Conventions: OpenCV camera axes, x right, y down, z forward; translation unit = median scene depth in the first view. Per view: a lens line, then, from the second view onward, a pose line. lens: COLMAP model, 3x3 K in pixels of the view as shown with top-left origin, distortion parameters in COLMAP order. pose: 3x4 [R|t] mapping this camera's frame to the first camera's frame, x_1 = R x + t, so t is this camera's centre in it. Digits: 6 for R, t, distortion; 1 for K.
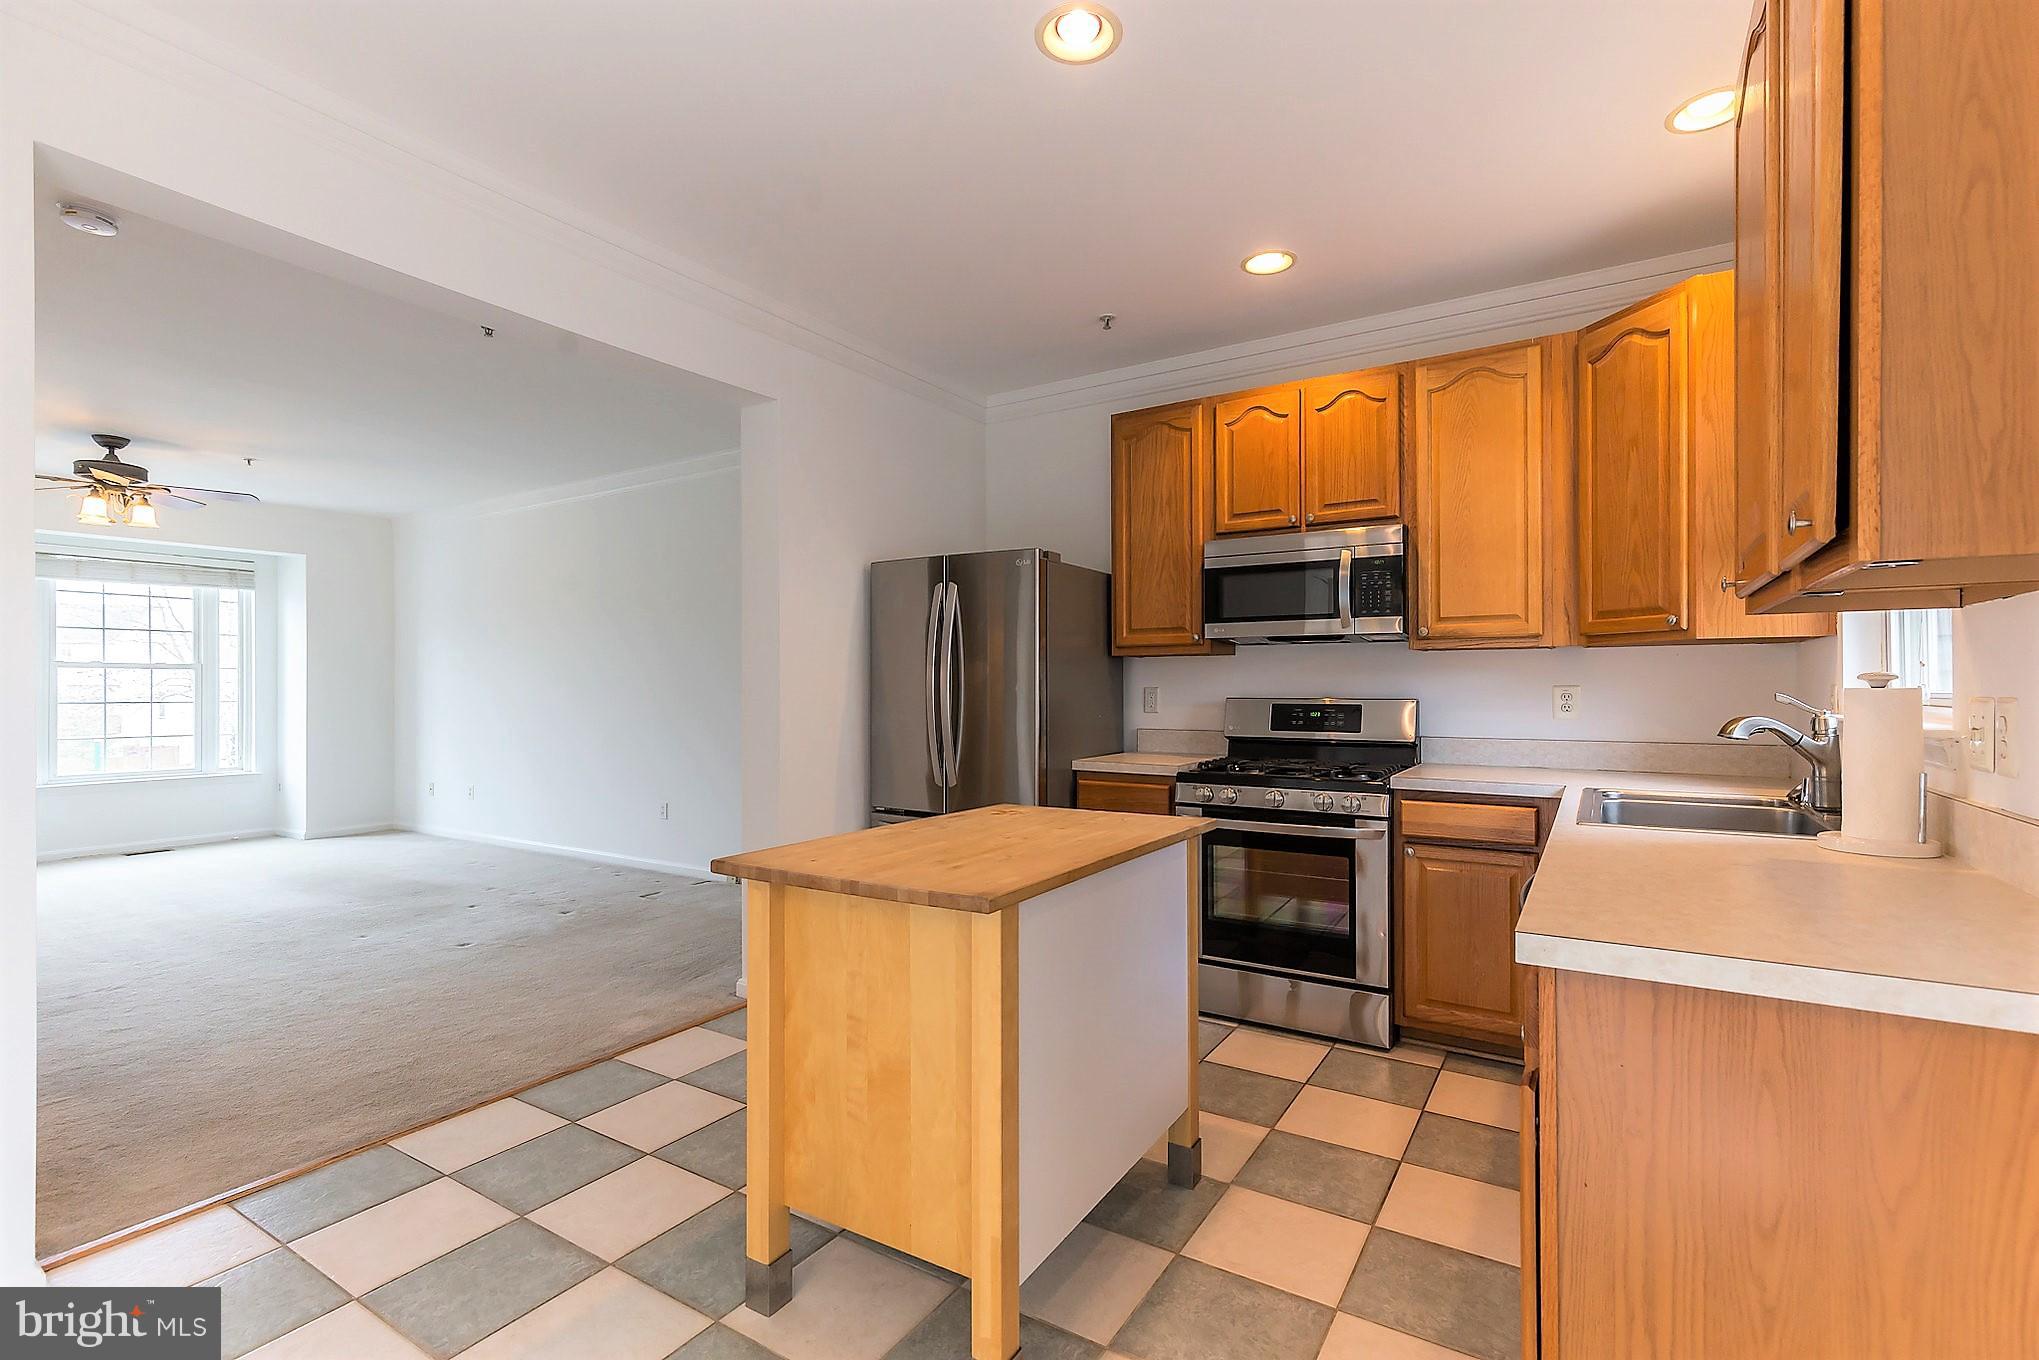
lens RADIAL K [[923.7, 0, 1011.8], [0, 923.7, 682.0], [0, 0, 1]] dist [0.008347, 0.000082]
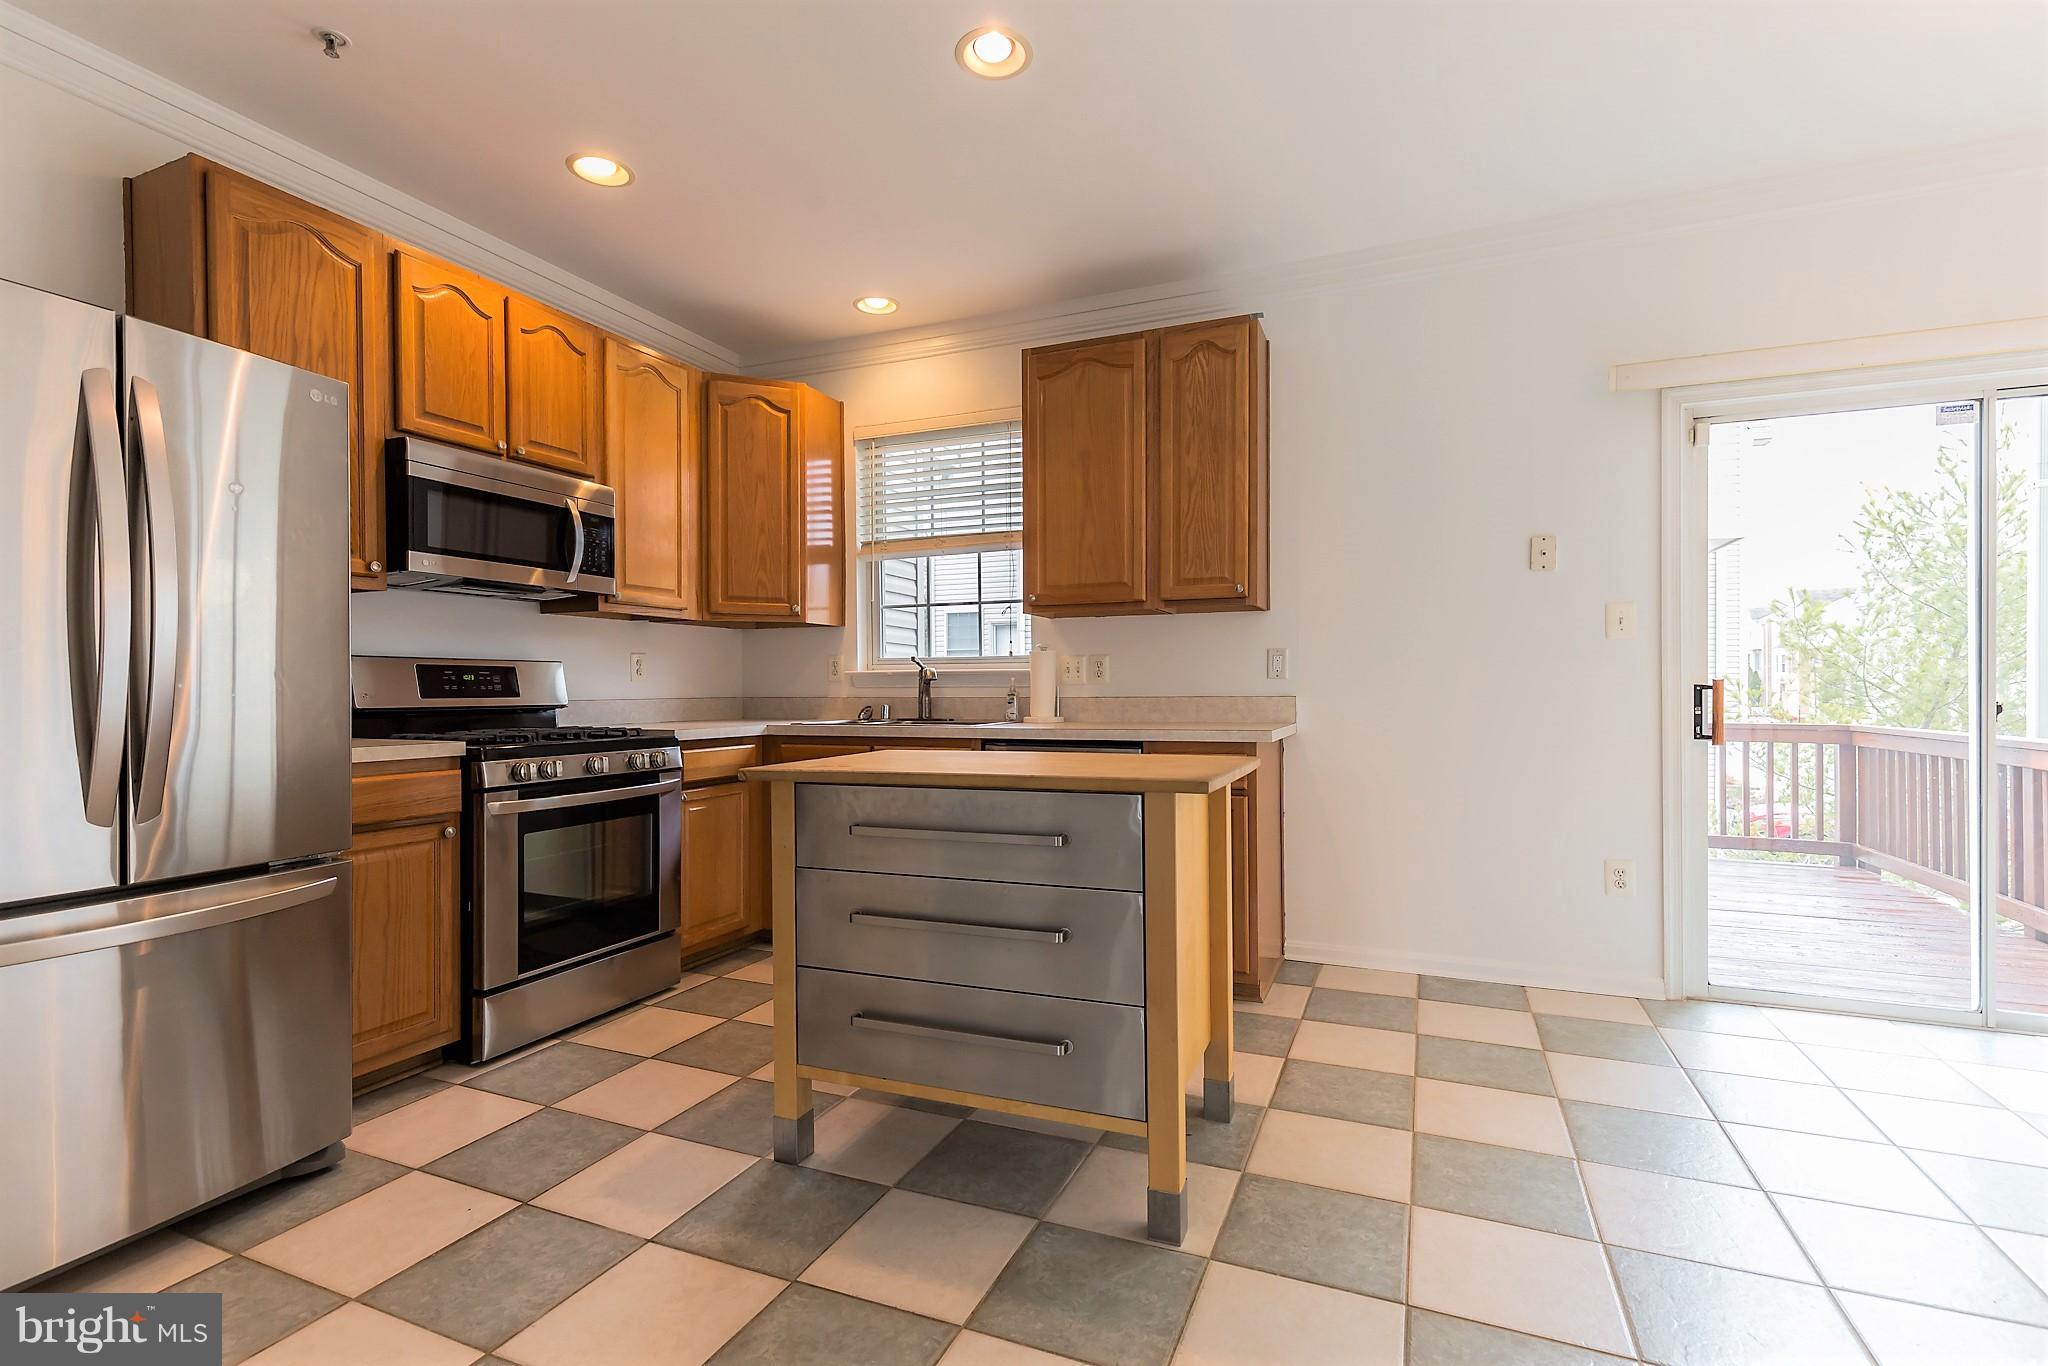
lens RADIAL K [[912.0, 0, 1030.7], [0, 912.0, 684.4], [0, 0, 1]] dist [0.011489, 0.000007]
pose [[-0.146016, 0.008980, 0.989241, -0.593574], [0.001205, 0.999960, -0.008899, 0.051224], [-0.989281, -0.000107, -0.146021, 0.638121]]
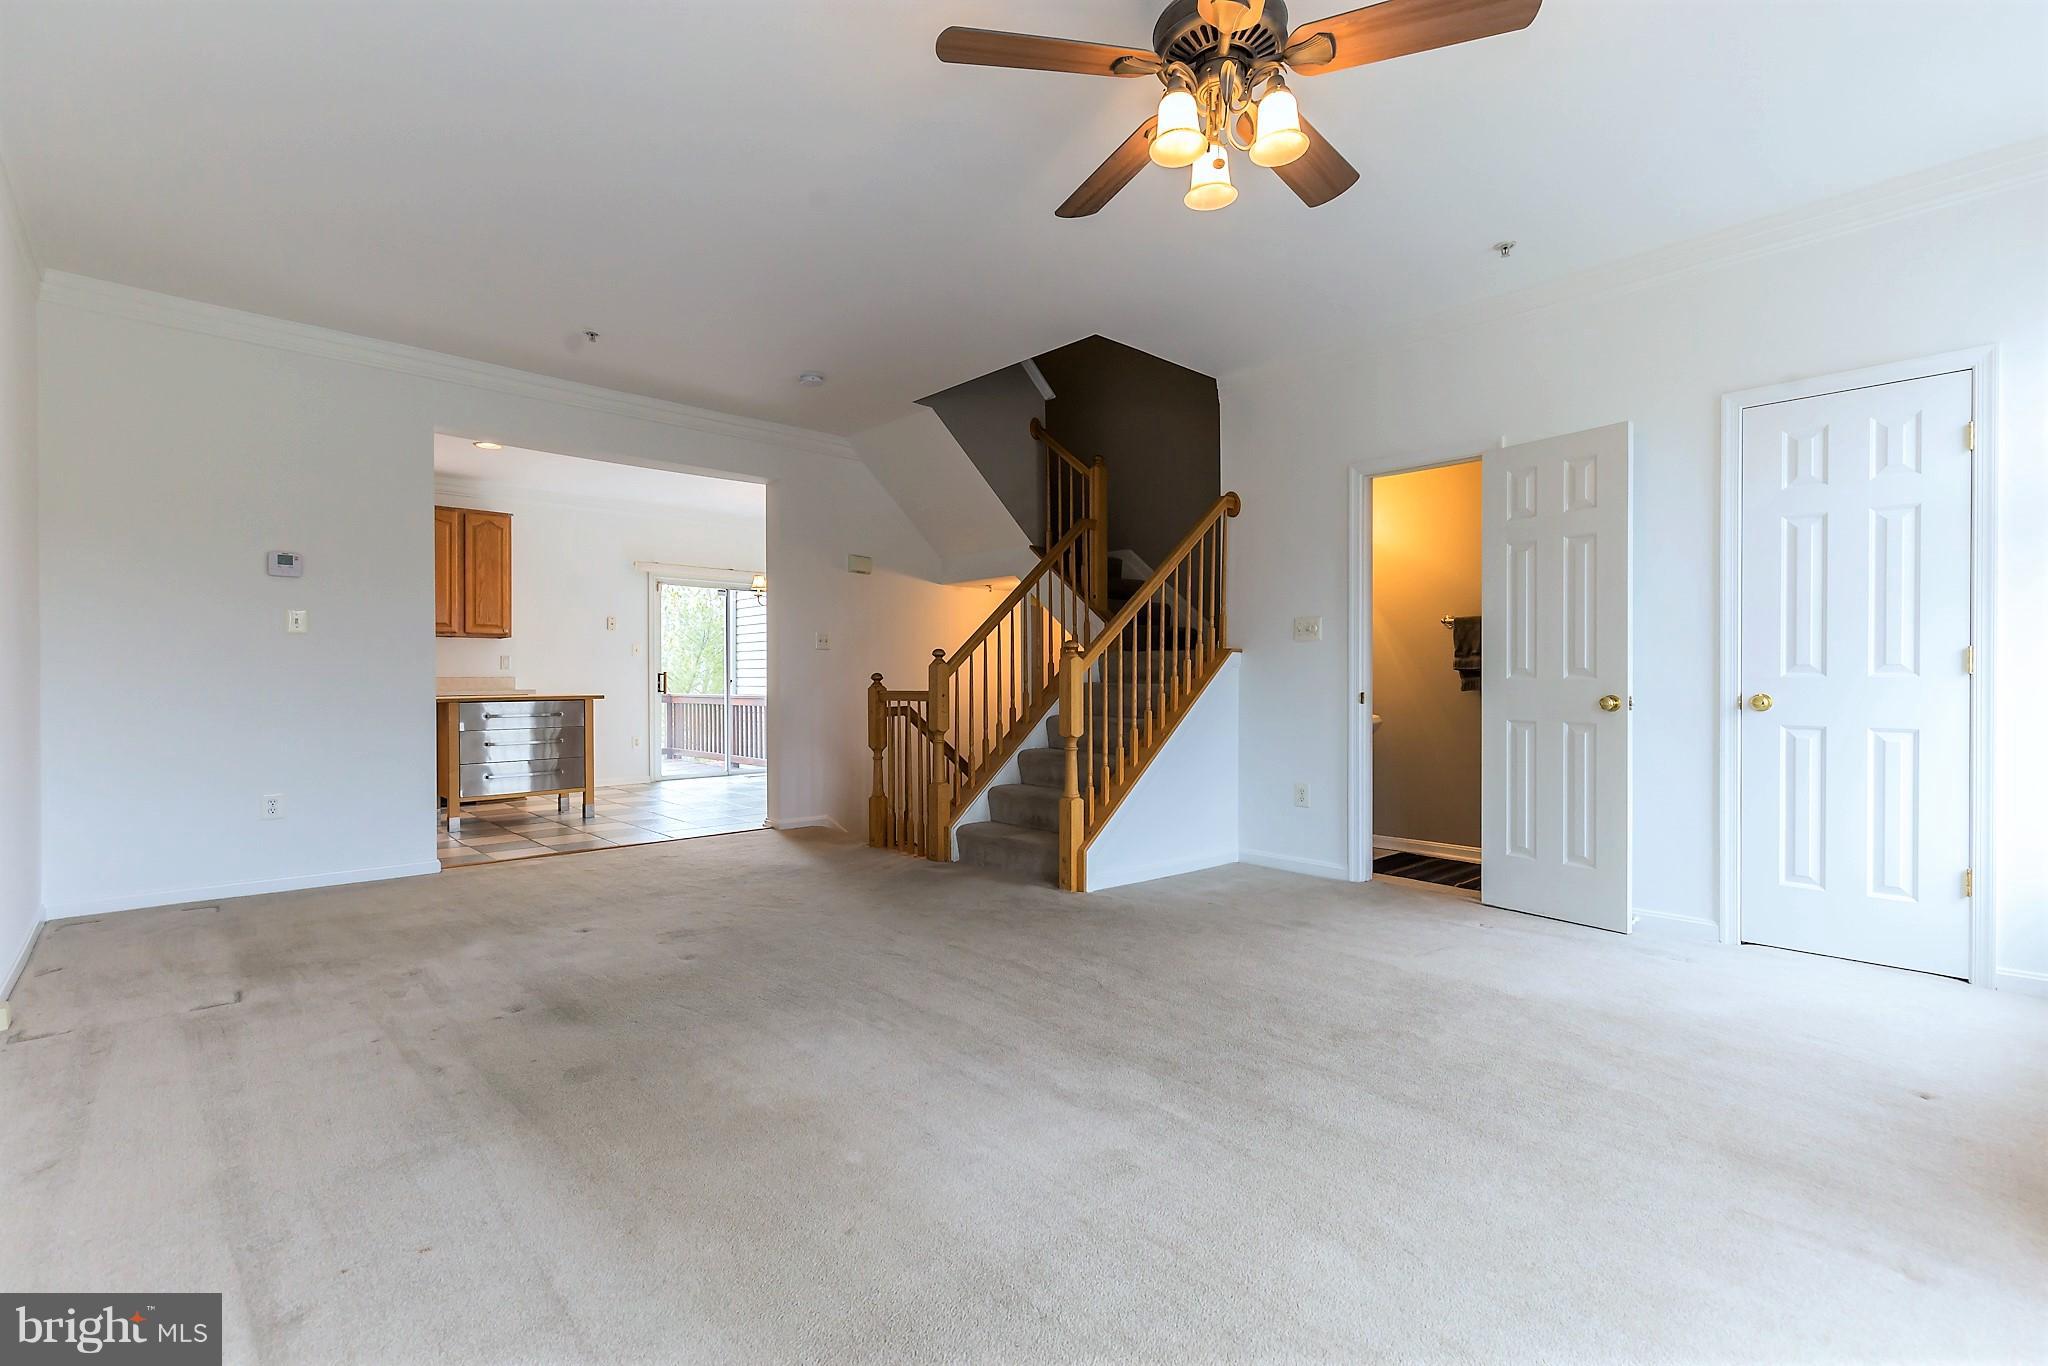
lens RADIAL K [[912.0, 0, 1030.7], [0, 912.0, 684.4], [0, 0, 1]] dist [0.011489, 0.000007]
pose [[-0.968446, 0.003327, 0.249200, -1.427830], [0.003622, 0.999993, 0.000728, 0.075306], [-0.249196, 0.001608, -0.968452, 2.037704]]
